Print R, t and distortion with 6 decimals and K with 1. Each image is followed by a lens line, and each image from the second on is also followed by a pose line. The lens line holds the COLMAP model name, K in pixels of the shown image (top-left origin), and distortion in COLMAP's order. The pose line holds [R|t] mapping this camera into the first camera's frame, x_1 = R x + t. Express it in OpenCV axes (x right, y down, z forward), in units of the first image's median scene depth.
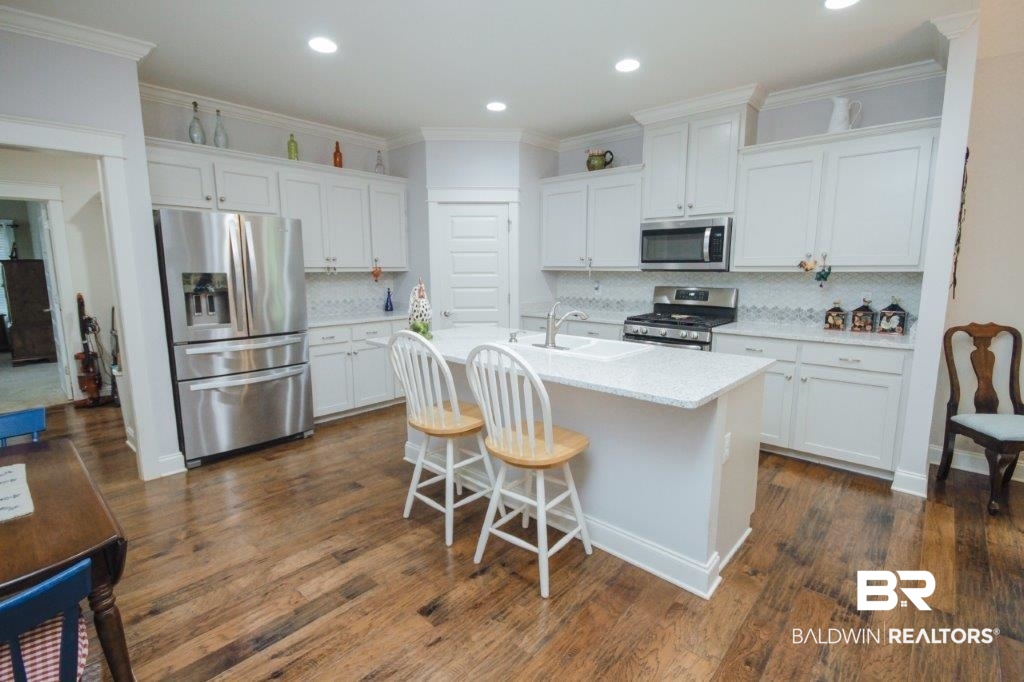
lens RADIAL K [[491.2, 0, 516.4], [0, 491.2, 340.5], [0, 0, 1]] dist [0.006150, -0.003604]
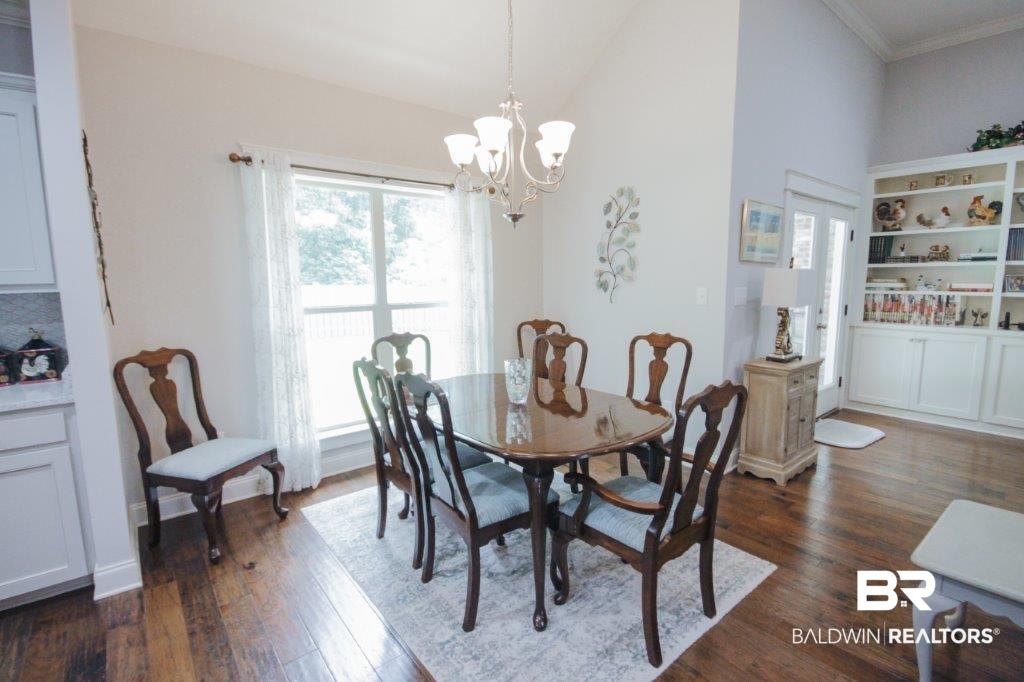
lens RADIAL K [[491.2, 0, 509.3], [0, 491.2, 342.3], [0, 0, 1]] dist [0.006150, -0.003604]
pose [[0.173182, -0.126932, 0.976676, 0.205425], [0.163850, 0.981554, 0.098512, -0.028854], [-0.971165, 0.142968, 0.190785, 0.218761]]
